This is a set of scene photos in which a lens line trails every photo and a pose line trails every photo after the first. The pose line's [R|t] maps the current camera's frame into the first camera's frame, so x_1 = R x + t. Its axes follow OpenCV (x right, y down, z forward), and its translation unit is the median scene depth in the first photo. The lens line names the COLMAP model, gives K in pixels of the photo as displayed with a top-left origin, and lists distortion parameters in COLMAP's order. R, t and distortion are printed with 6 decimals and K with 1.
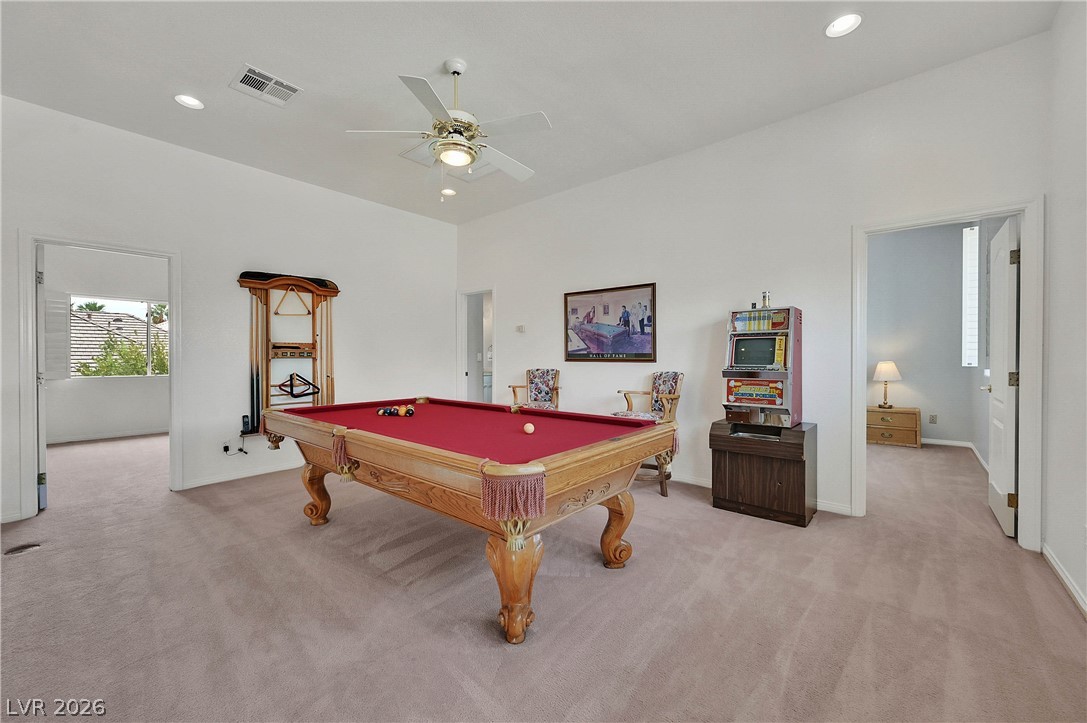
lens RADIAL K [[430.5, 0, 547.0], [0, 430.5, 359.2], [0, 0, 1]] dist [0.005461, -0.000575]
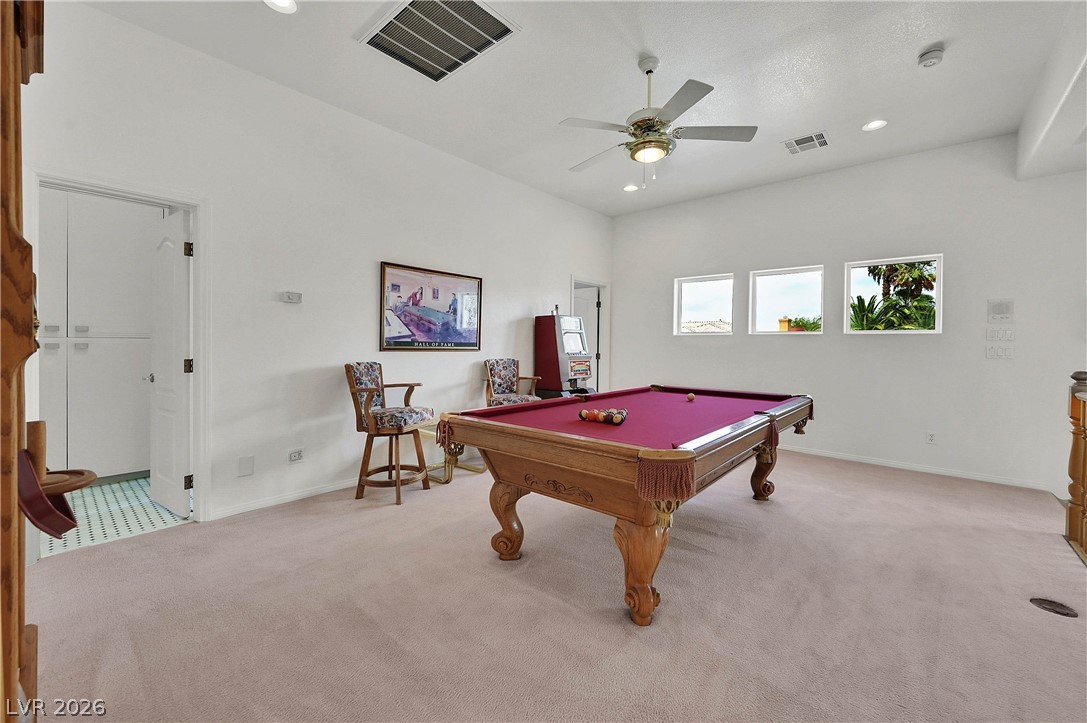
lens RADIAL K [[430.5, 0, 545.1], [0, 430.5, 353.7], [0, 0, 1]] dist [0.005461, -0.000575]
pose [[0.026428, -0.011990, 0.999579, -0.749644], [0.001631, 0.999927, 0.011951, 0.001230], [-0.999649, 0.001315, 0.026445, 0.725759]]
